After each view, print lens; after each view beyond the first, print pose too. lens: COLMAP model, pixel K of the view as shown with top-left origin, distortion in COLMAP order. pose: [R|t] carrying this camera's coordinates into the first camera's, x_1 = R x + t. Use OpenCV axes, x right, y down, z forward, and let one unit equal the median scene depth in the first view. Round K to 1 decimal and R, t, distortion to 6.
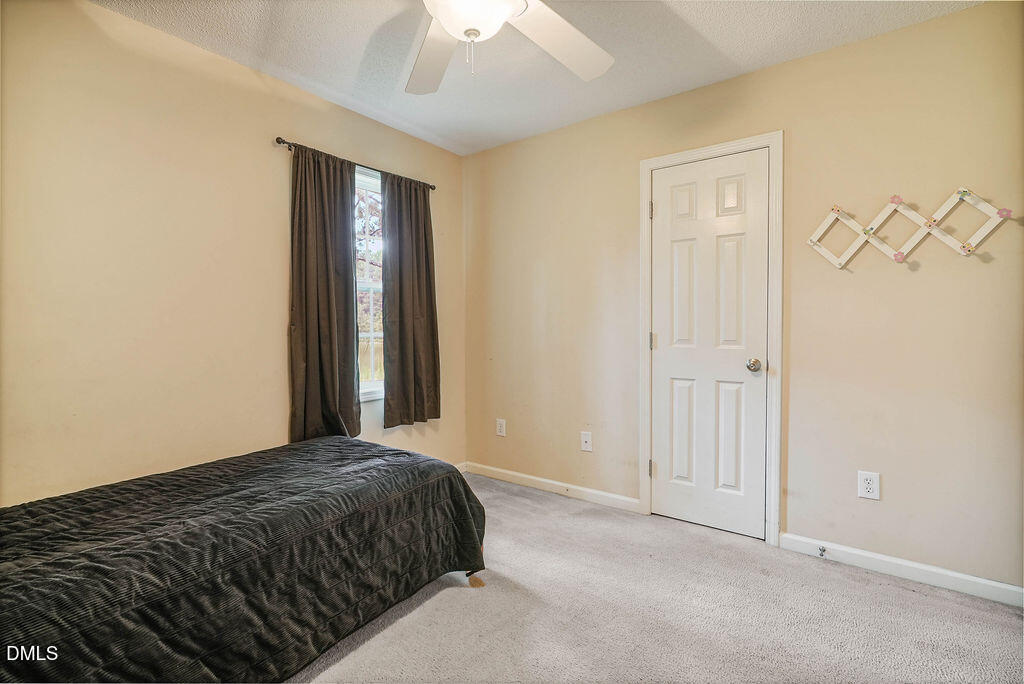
lens RADIAL K [[468.0, 0, 507.8], [0, 468.0, 337.4], [0, 0, 1]] dist [-0.012546, 0.005704]
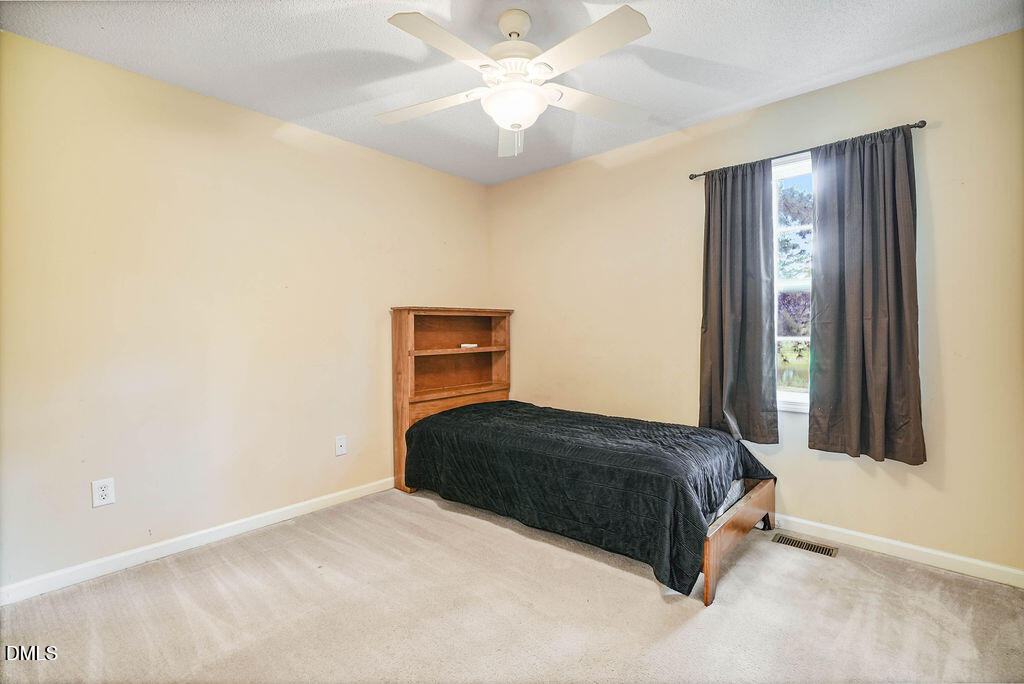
lens RADIAL K [[468.0, 0, 511.0], [0, 468.0, 335.8], [0, 0, 1]] dist [-0.012546, 0.005704]
pose [[-0.084898, 0.011794, -0.996320, 0.653976], [-0.025671, 0.999572, 0.014020, -0.009027], [0.996059, 0.026767, -0.084559, 0.544089]]
